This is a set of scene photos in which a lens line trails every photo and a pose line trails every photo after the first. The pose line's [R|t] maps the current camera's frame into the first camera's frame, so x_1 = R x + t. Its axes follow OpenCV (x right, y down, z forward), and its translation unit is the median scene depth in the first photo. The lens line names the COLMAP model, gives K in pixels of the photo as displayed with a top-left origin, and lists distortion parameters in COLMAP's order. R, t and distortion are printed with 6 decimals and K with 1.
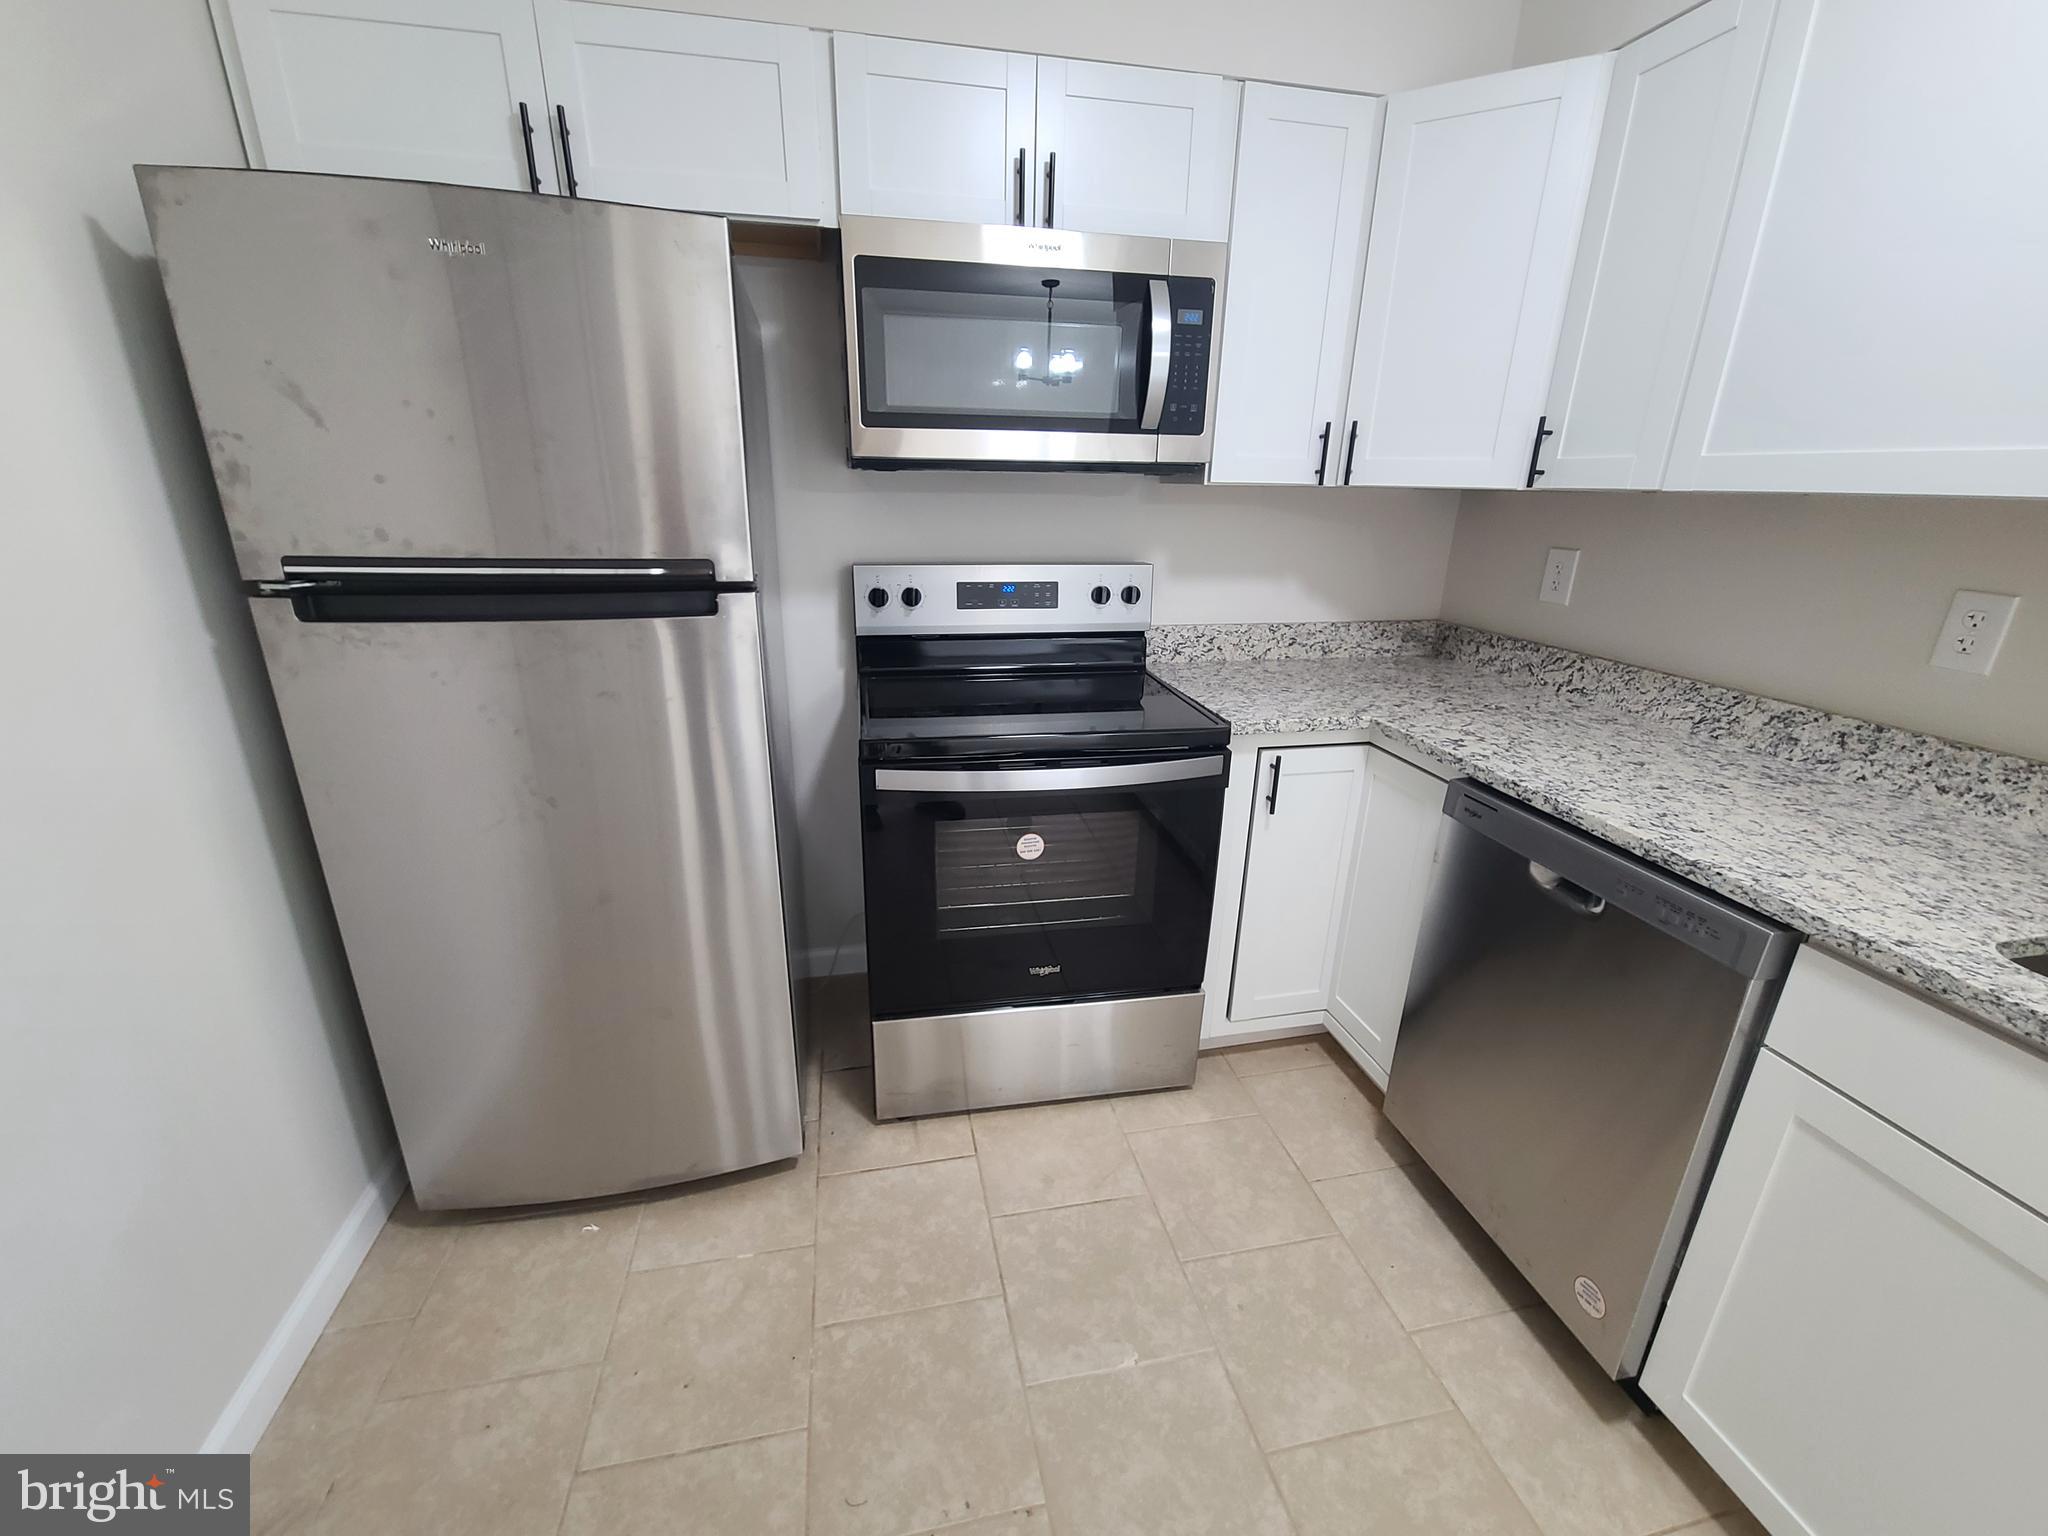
lens RADIAL K [[832.3, 0, 1026.7], [0, 832.3, 772.5], [0, 0, 1]] dist [-0.001905, -0.000800]
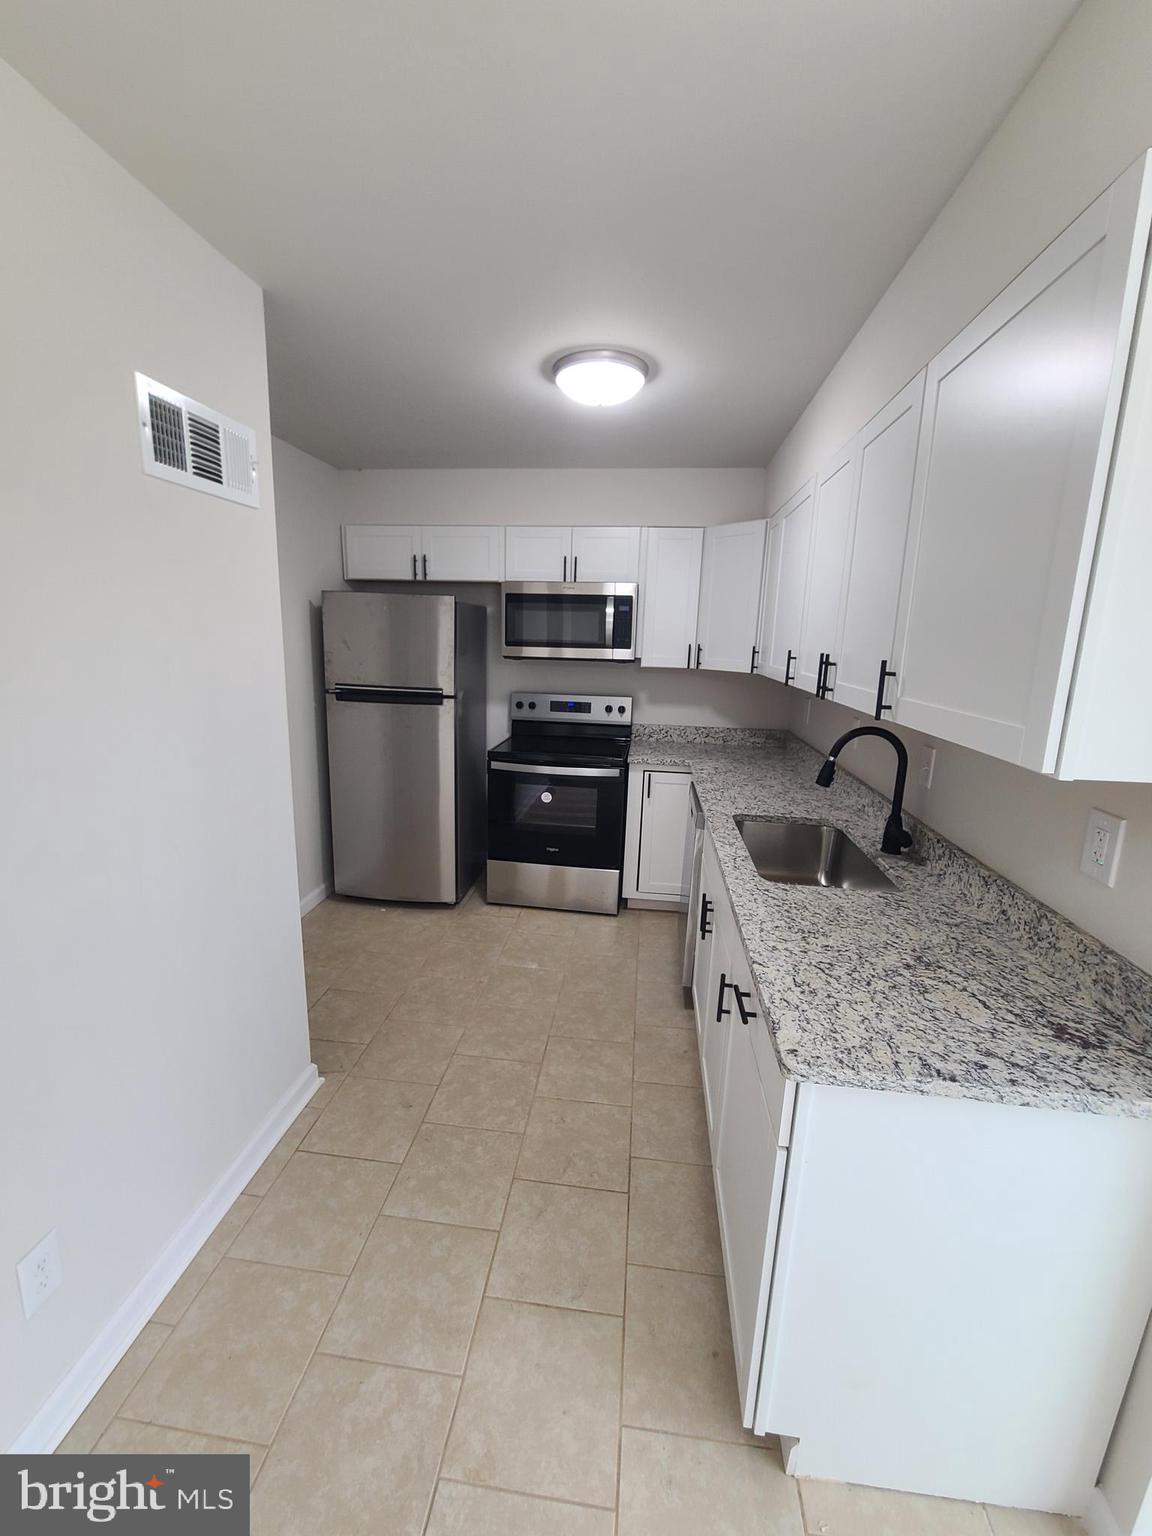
lens RADIAL K [[624.3, 0, 577.0], [0, 624.3, 768.4], [0, 0, 1]] dist [-0.001905, -0.000800]
pose [[0.947848, 0.078481, -0.308909, 0.742321], [-0.117889, 0.986801, -0.111022, 0.217900], [0.296118, 0.141649, 0.944590, -0.919642]]
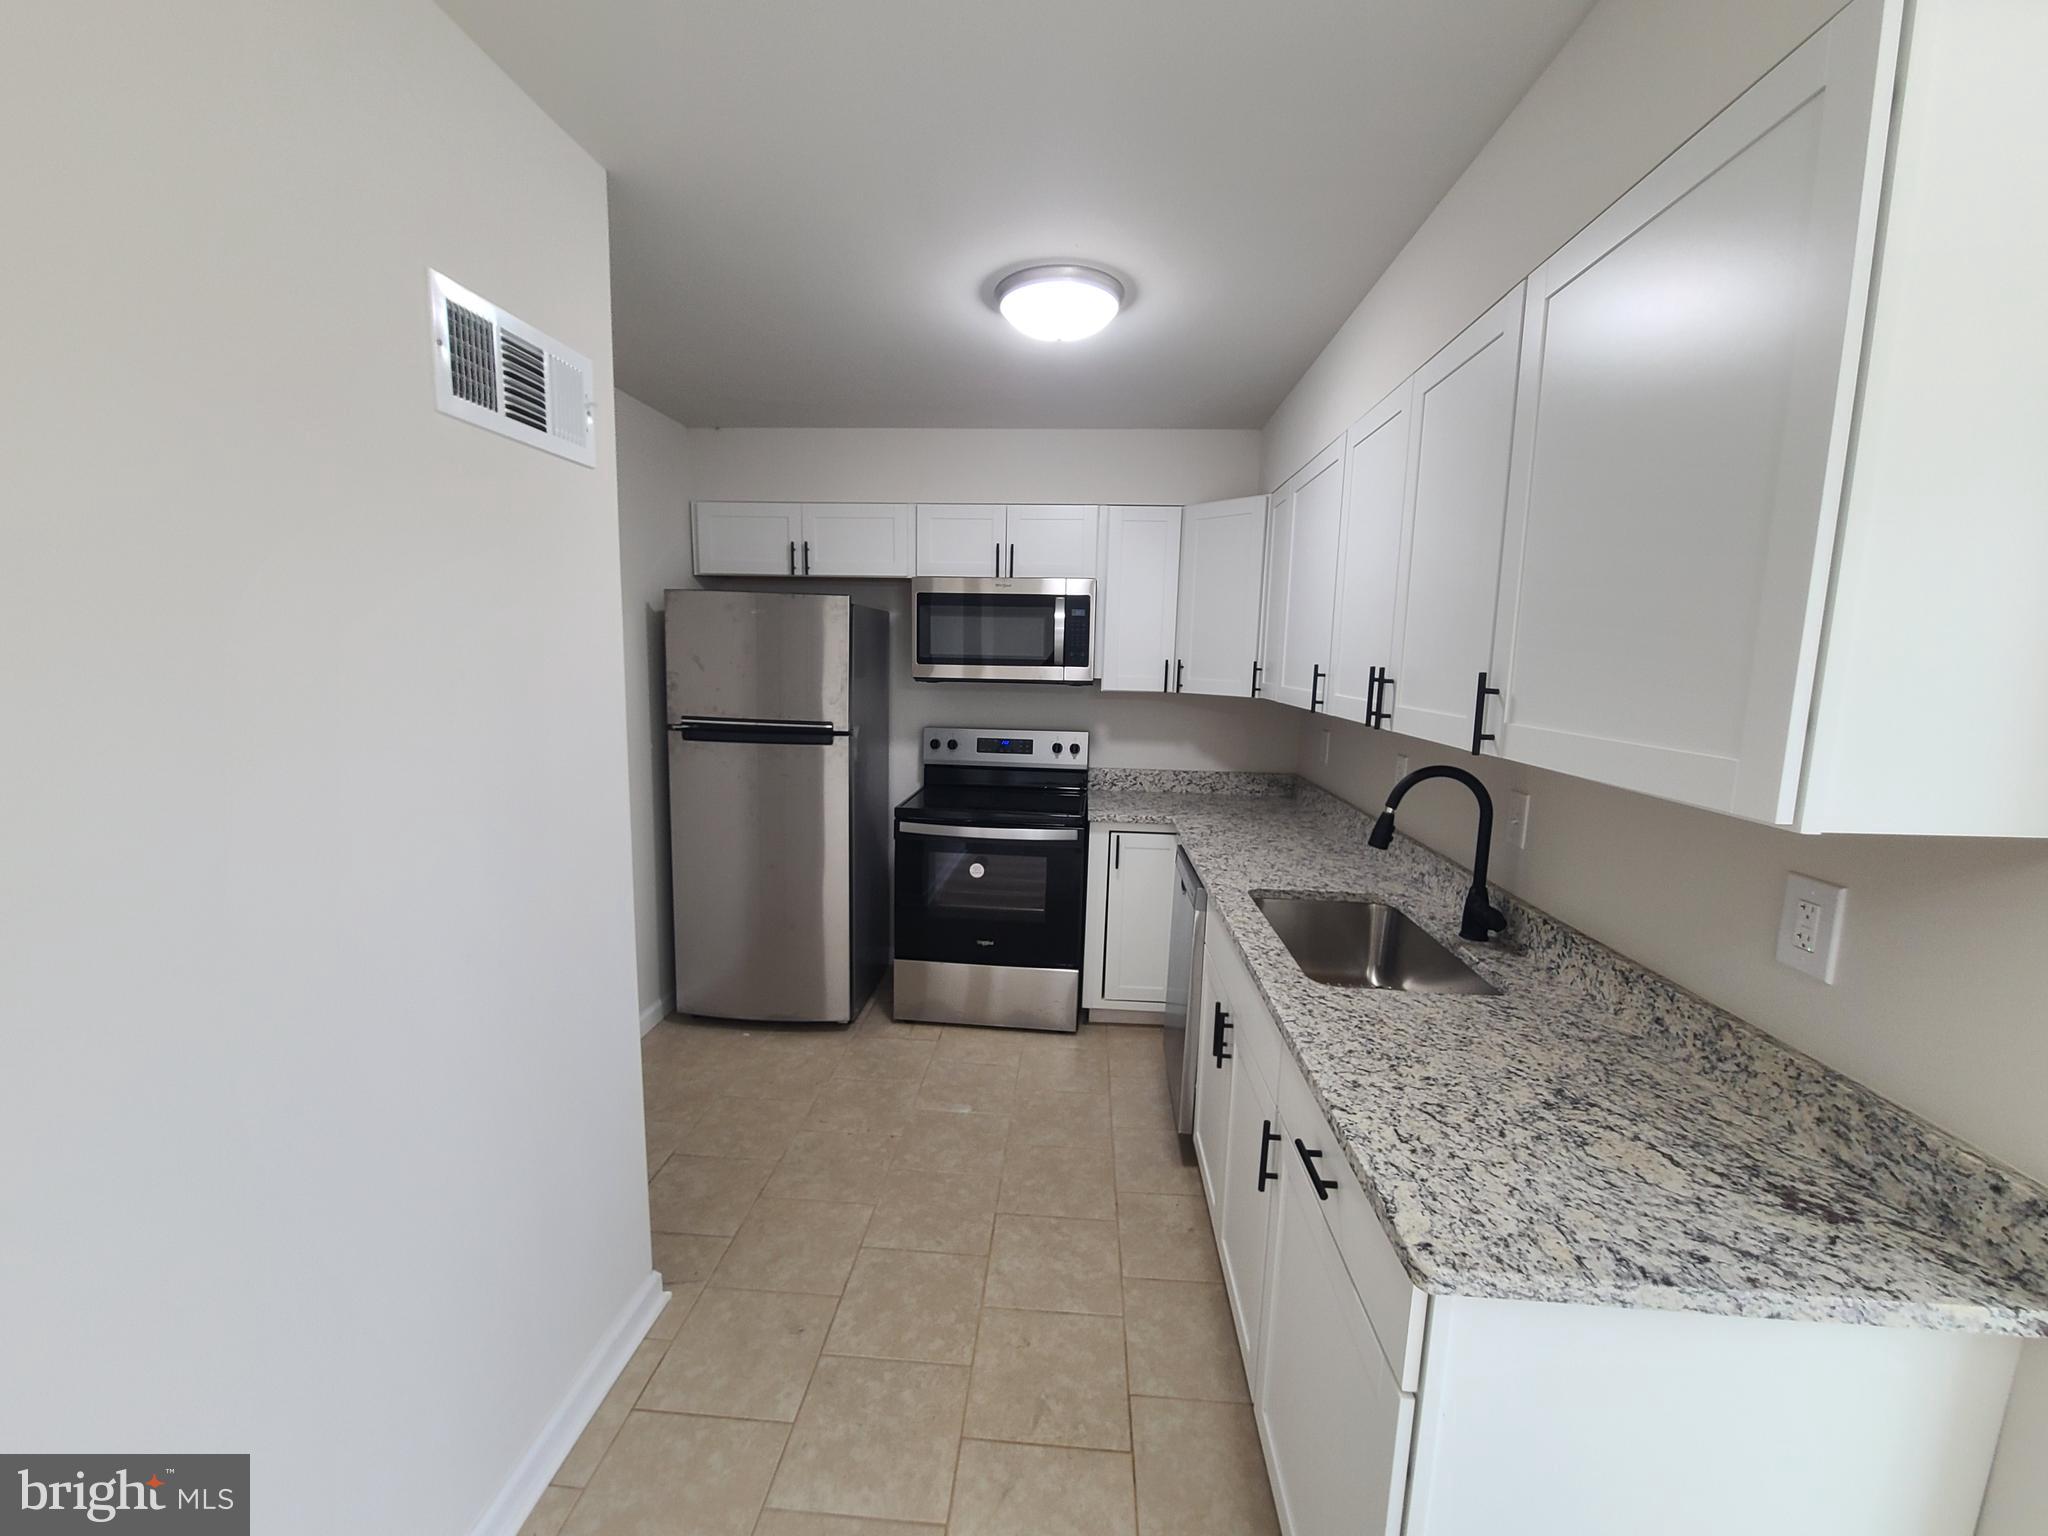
lens RADIAL K [[832.3, 0, 1029.2], [0, 832.3, 777.6], [0, 0, 1]] dist [-0.001905, -0.000800]
pose [[0.962510, 0.046816, -0.267174, 0.658005], [-0.096976, 0.979283, -0.177765, 0.219583], [0.253317, 0.197010, 0.947110, -0.884058]]
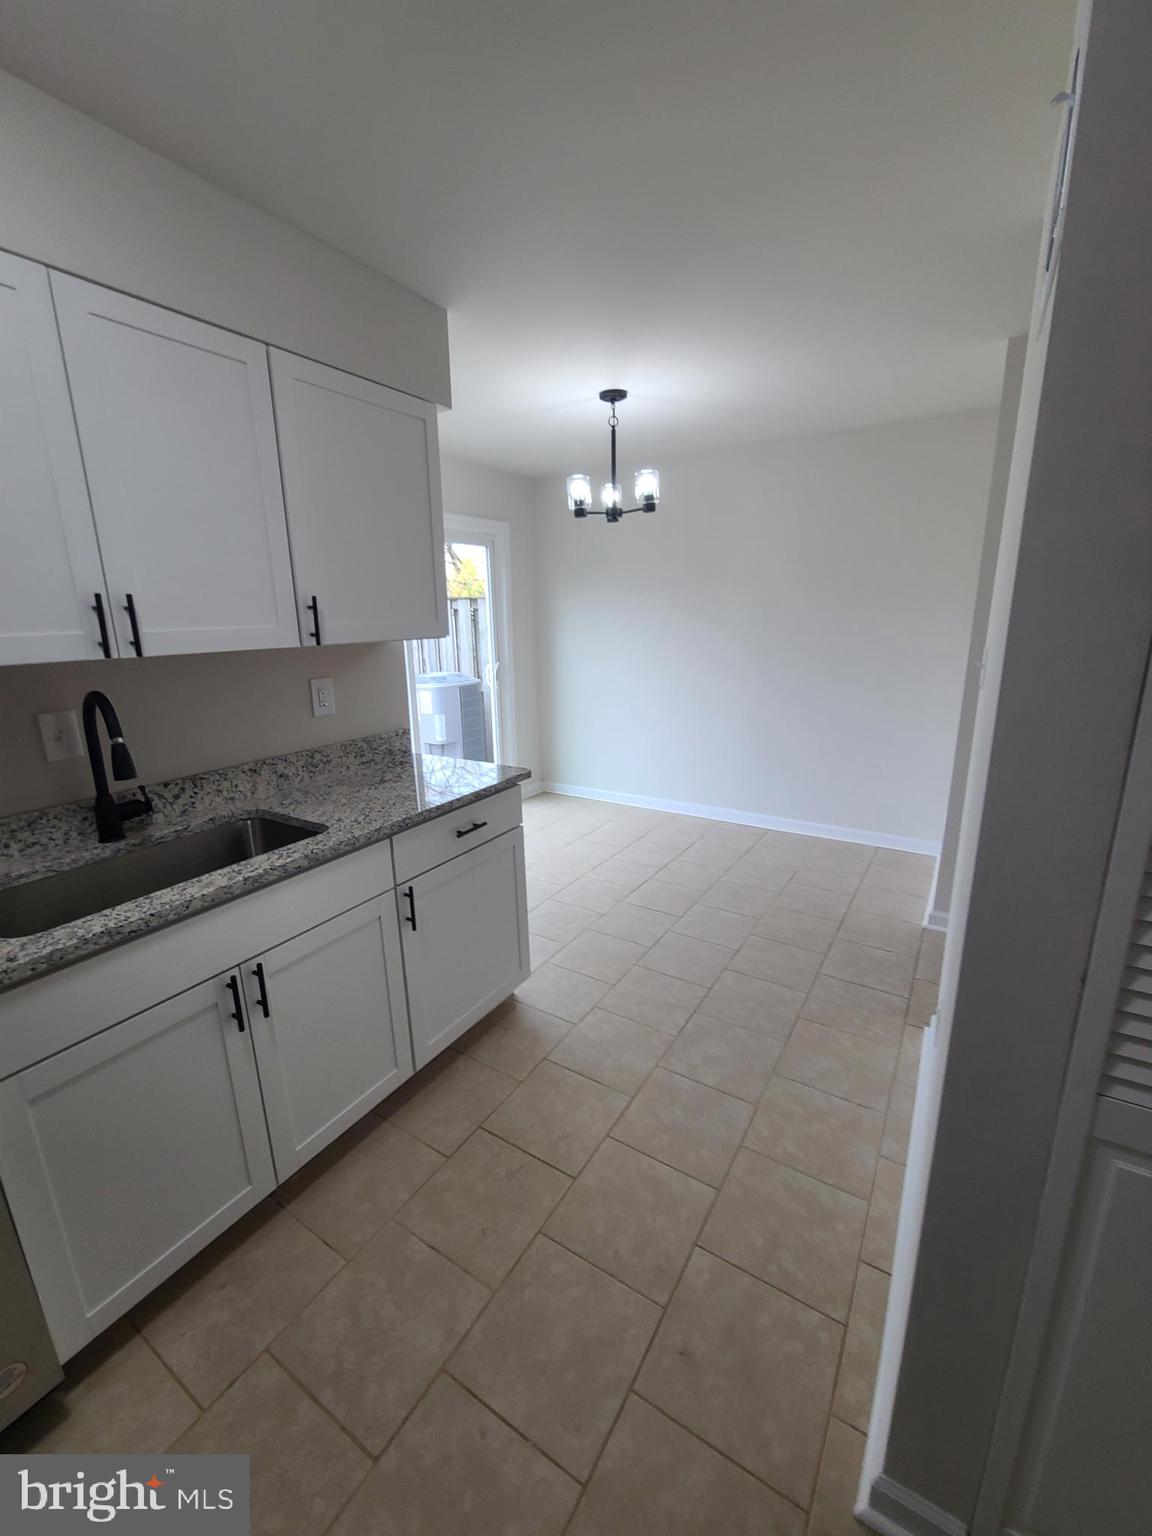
lens RADIAL K [[624.3, 0, 568.1], [0, 624.3, 762.9], [0, 0, 1]] dist [-0.001905, -0.000800]
pose [[-0.707803, -0.169550, 0.685761, -0.220862], [0.240202, 0.855158, 0.459355, -0.216776], [-0.664318, 0.489854, -0.564557, 0.446183]]
